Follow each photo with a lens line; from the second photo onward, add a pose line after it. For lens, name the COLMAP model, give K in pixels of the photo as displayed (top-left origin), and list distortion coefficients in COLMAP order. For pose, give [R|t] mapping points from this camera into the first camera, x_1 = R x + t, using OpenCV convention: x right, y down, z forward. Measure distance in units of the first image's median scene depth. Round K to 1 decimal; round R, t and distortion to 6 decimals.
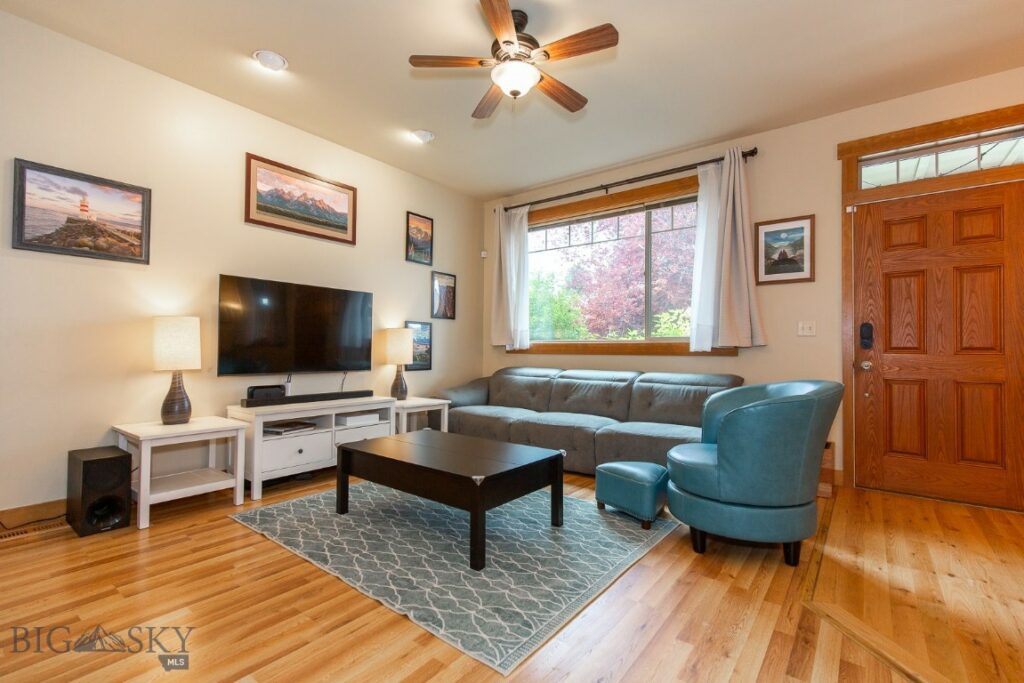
lens RADIAL K [[460.0, 0, 522.4], [0, 460.0, 339.4], [0, 0, 1]] dist [0.010122, -0.003144]
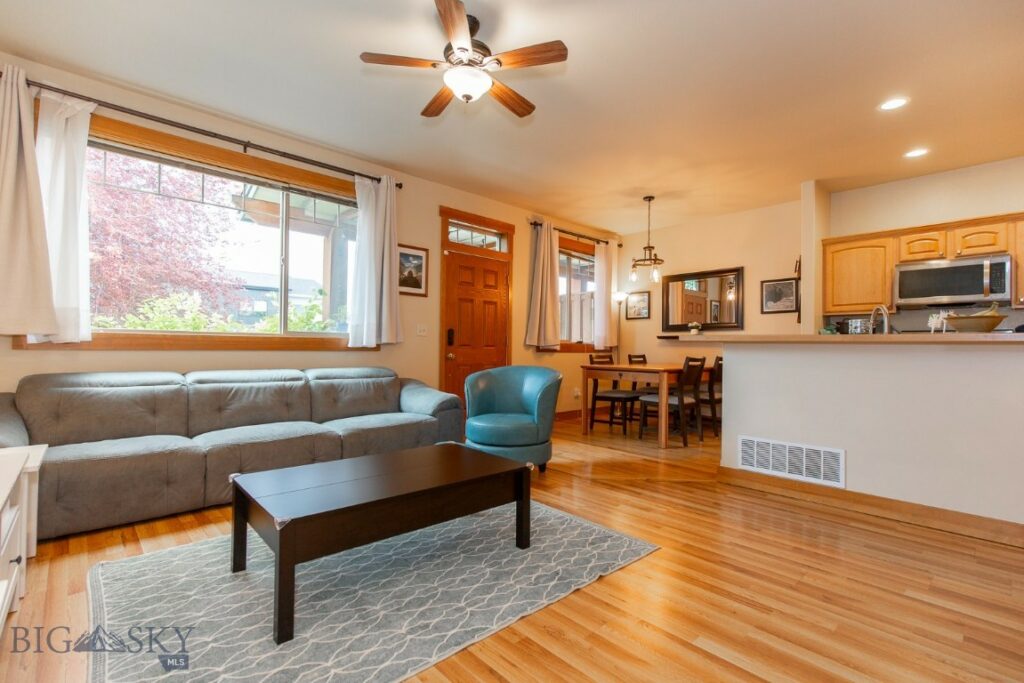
lens RADIAL K [[460.0, 0, 515.2], [0, 460.0, 344.4], [0, 0, 1]] dist [0.010122, -0.003144]
pose [[0.175536, 0.002803, 0.984469, -0.714249], [-0.035009, 0.999381, 0.003397, 0.003271], [-0.983850, -0.035062, 0.175525, 0.503730]]
